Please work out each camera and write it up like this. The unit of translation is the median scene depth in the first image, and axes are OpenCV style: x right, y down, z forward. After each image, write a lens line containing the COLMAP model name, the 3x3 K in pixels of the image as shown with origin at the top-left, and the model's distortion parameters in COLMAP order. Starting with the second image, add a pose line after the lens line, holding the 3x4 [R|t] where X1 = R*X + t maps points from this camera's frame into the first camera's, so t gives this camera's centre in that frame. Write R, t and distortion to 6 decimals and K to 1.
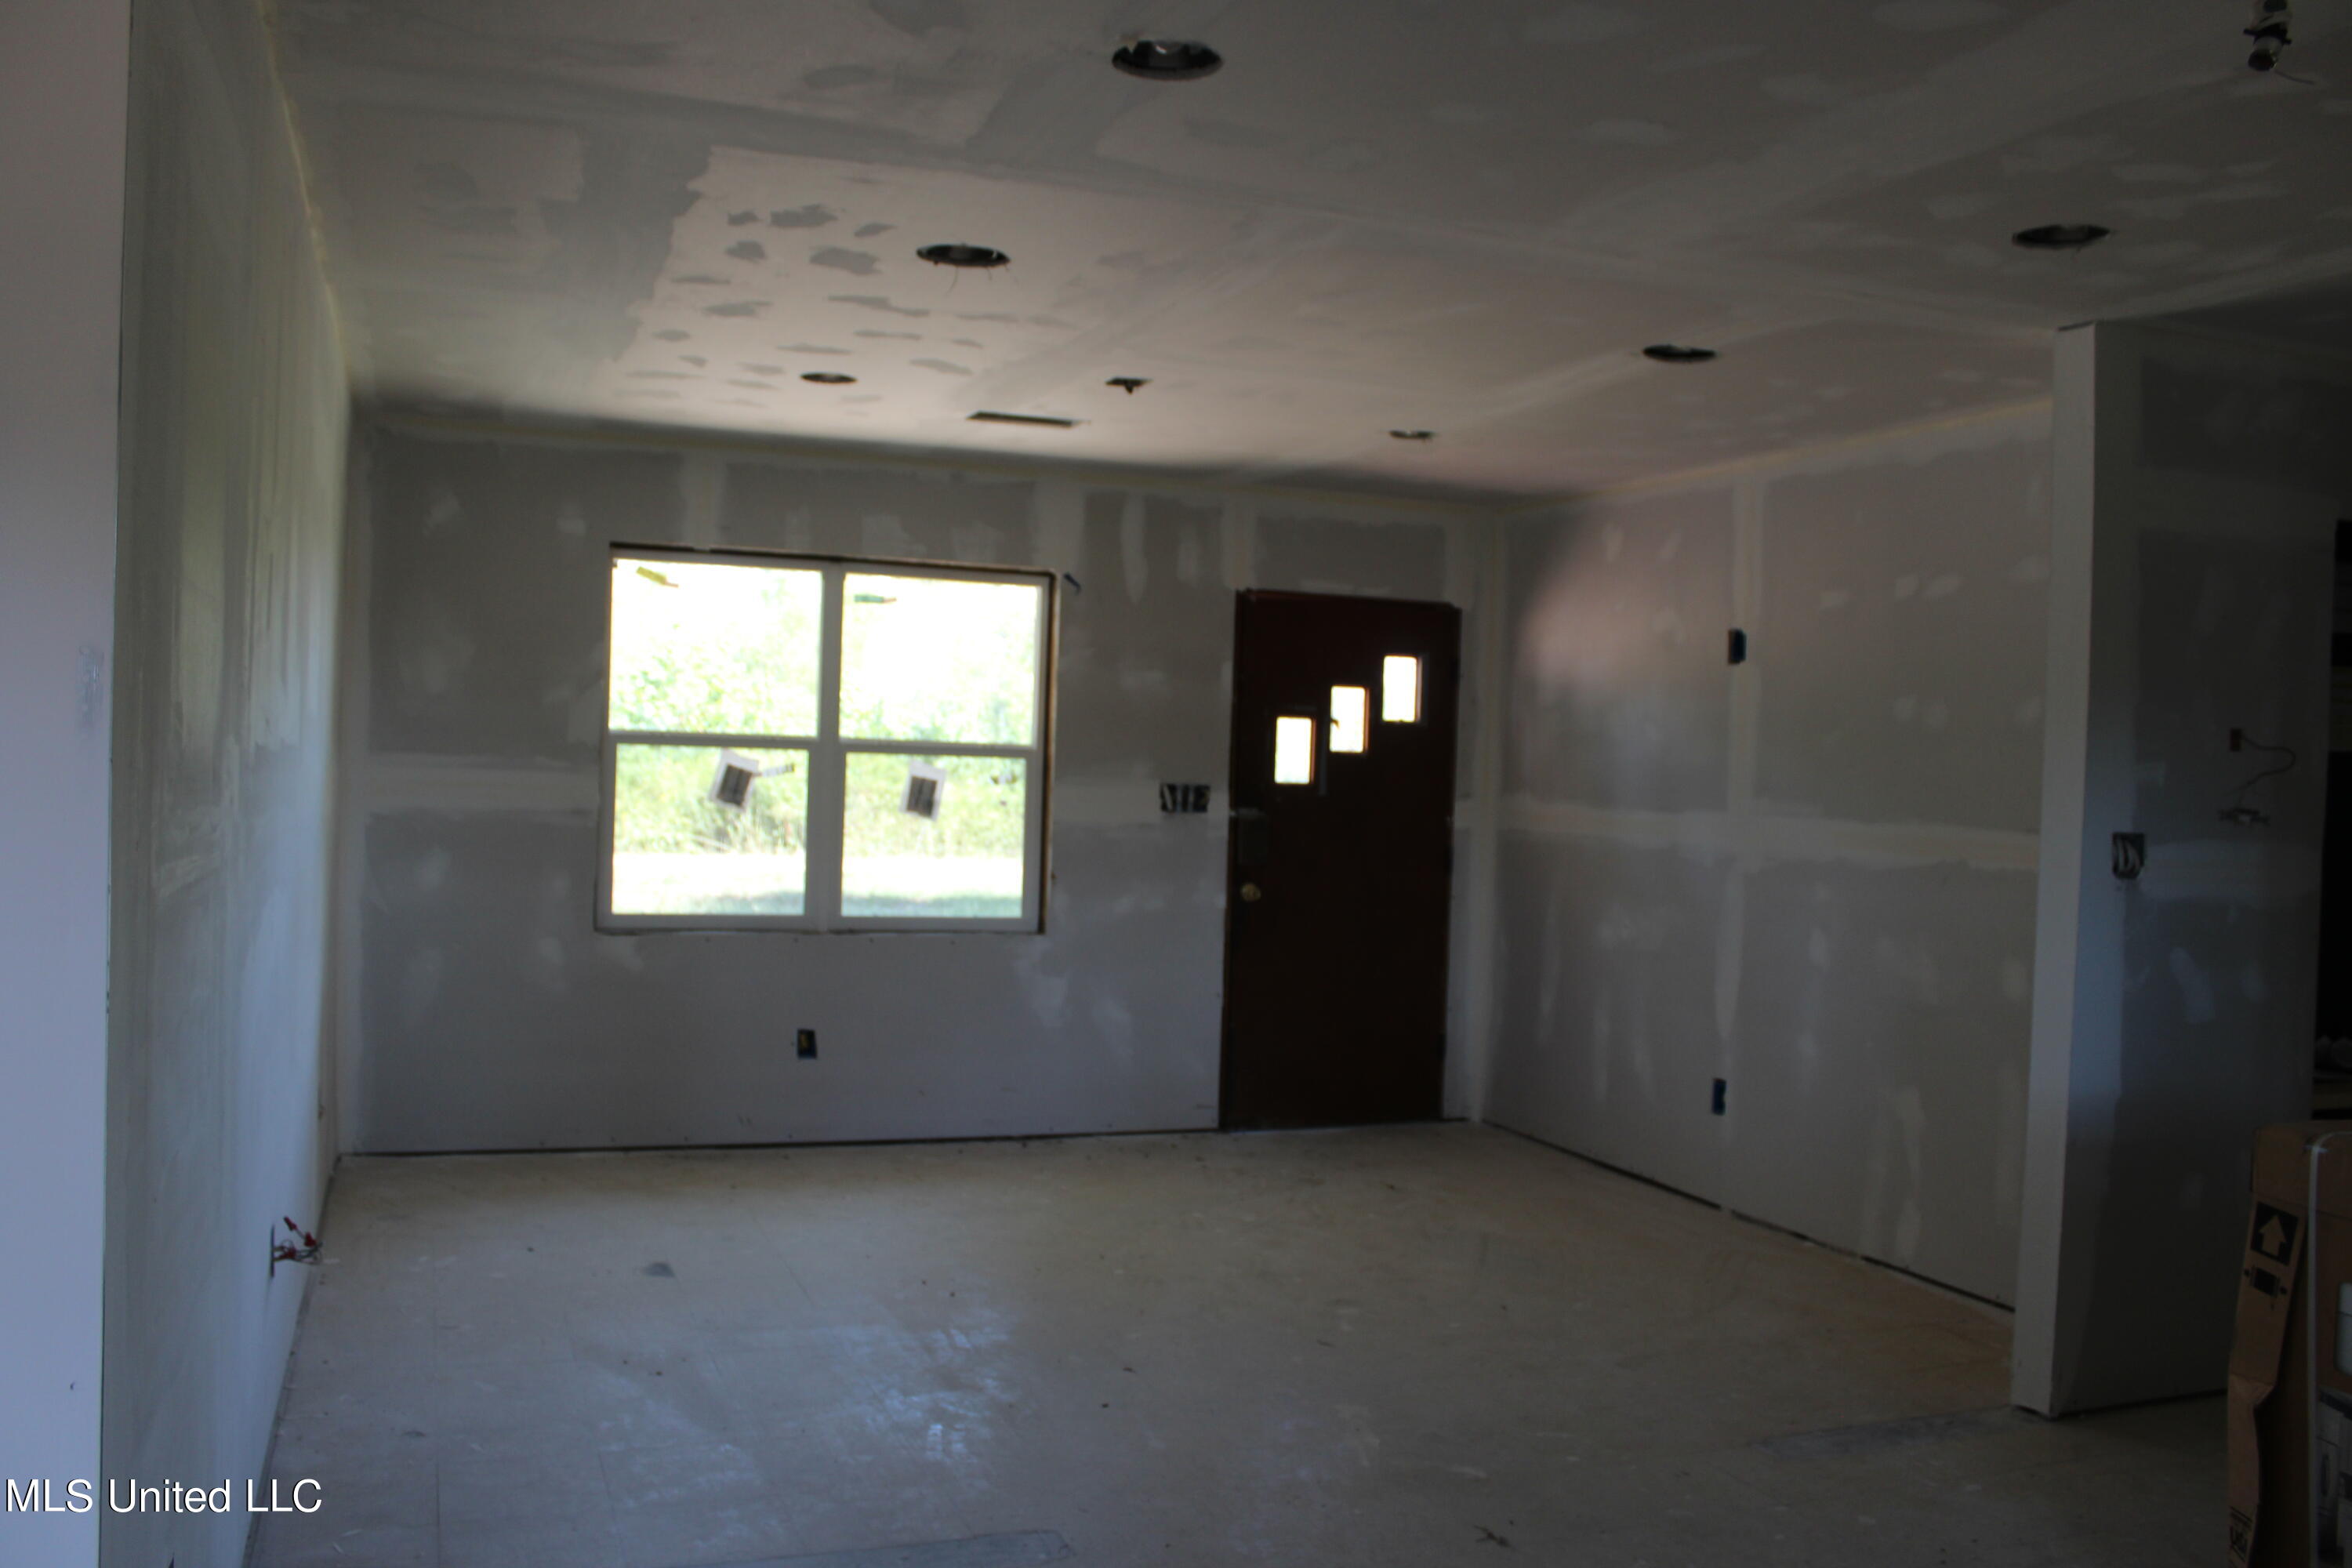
lens RADIAL K [[1949.6, 0, 1176.0], [0, 1949.6, 784.0], [0, 0, 1]] dist [-0.161423, 0.149032]
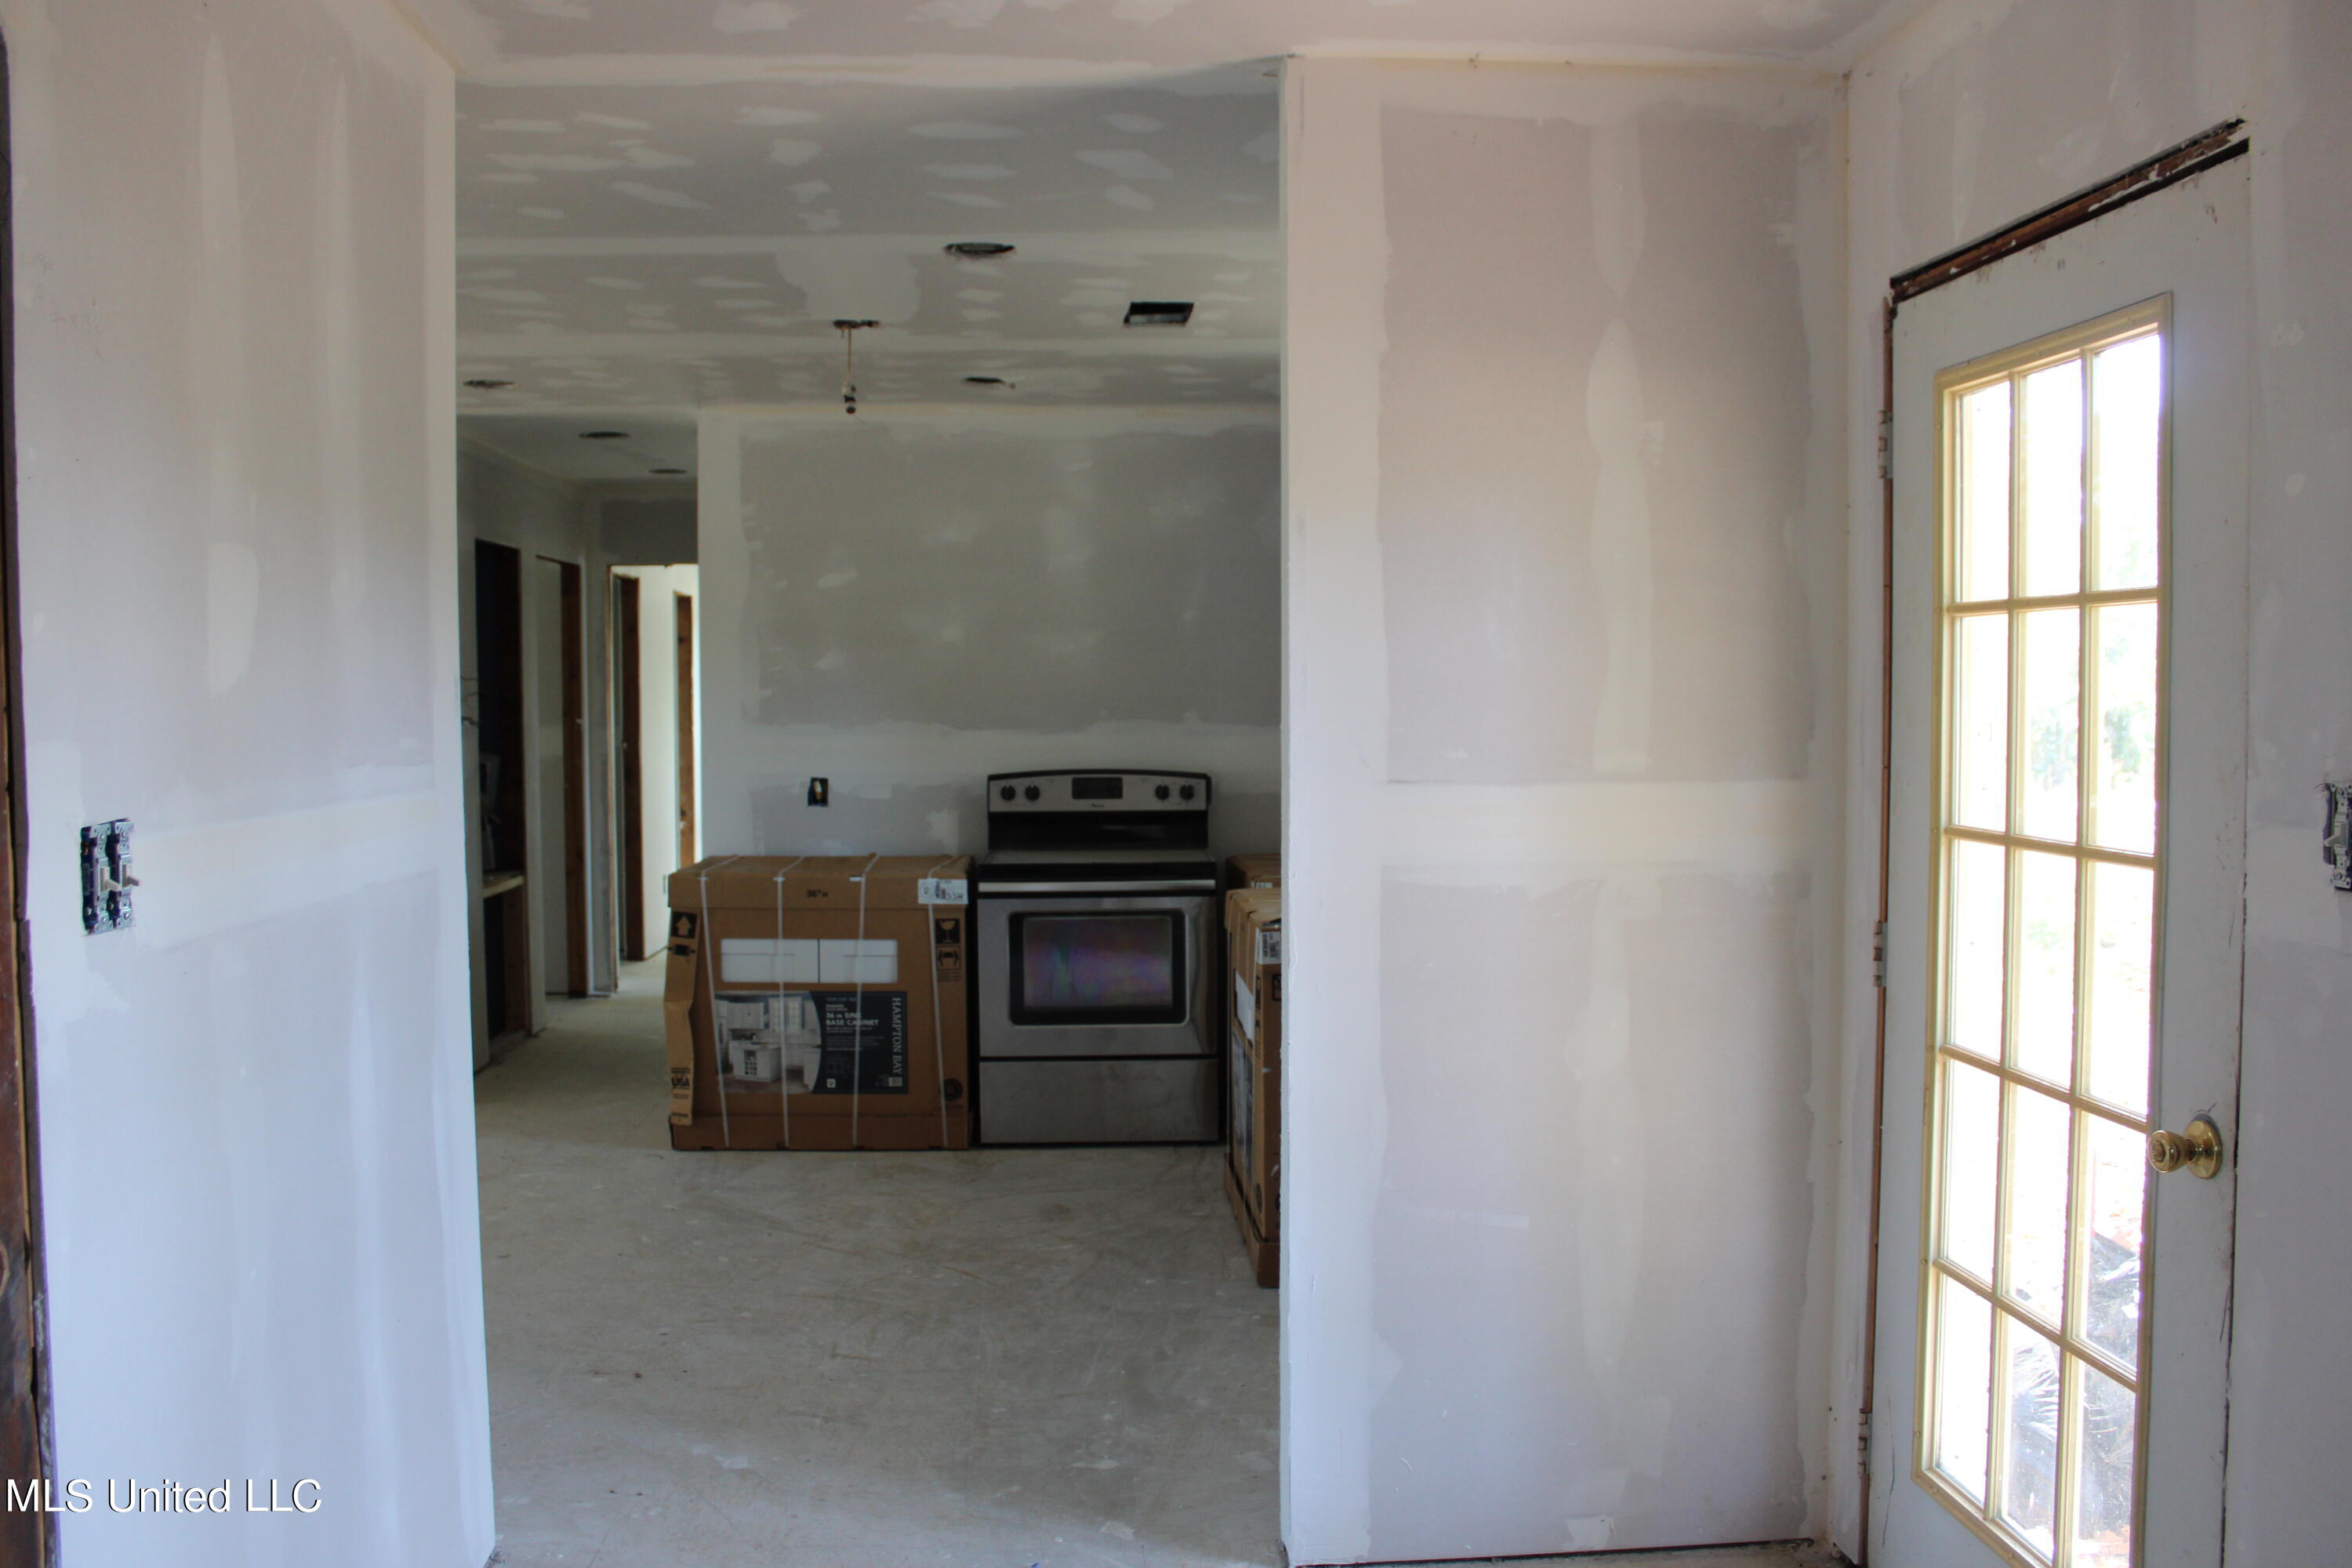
lens RADIAL K [[1949.6, 0, 1176.0], [0, 1949.6, 784.0], [0, 0, 1]] dist [-0.161423, 0.149032]
pose [[0.301944, -0.082191, 0.949776, -1.196635], [0.031739, 0.996591, 0.076152, -0.051008], [-0.952797, 0.007151, 0.303523, -0.130917]]
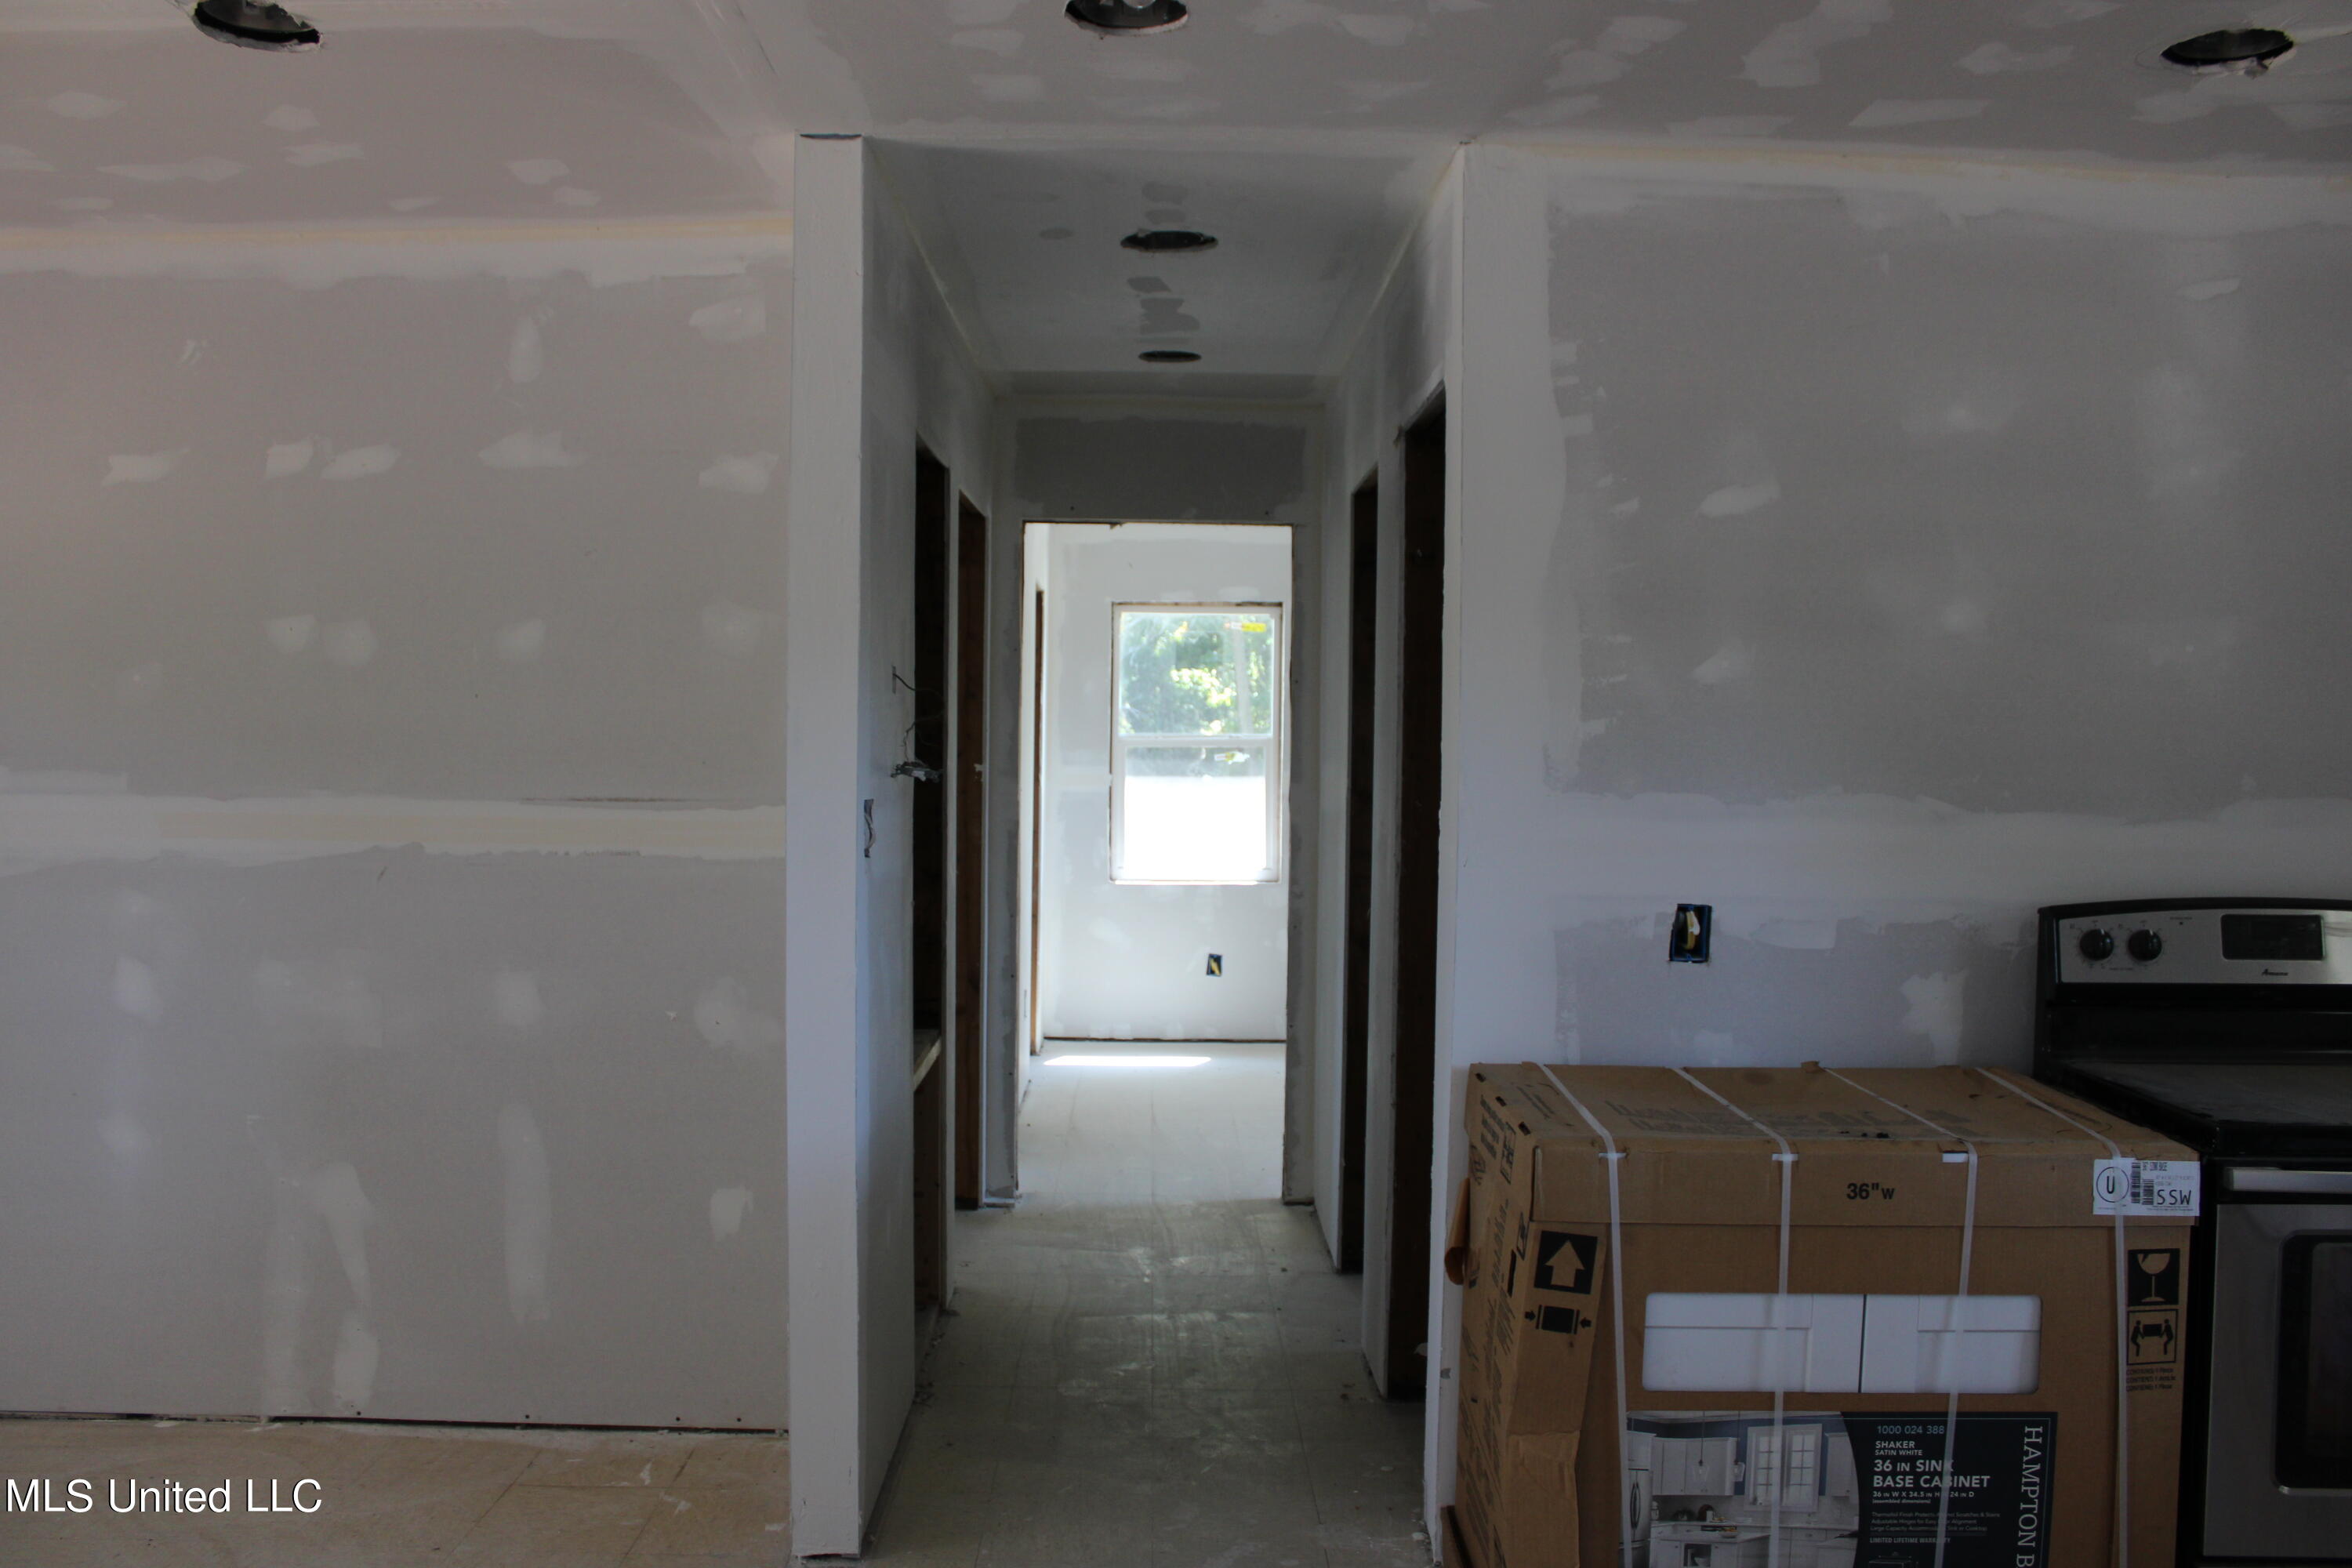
lens RADIAL K [[1949.6, 0, 1176.0], [0, 1949.6, 784.0], [0, 0, 1]] dist [-0.161423, 0.149032]
pose [[0.355499, -0.054600, 0.933080, -0.291372], [0.015500, 0.998499, 0.052523, -0.029822], [-0.934548, -0.004209, 0.355812, 0.846165]]
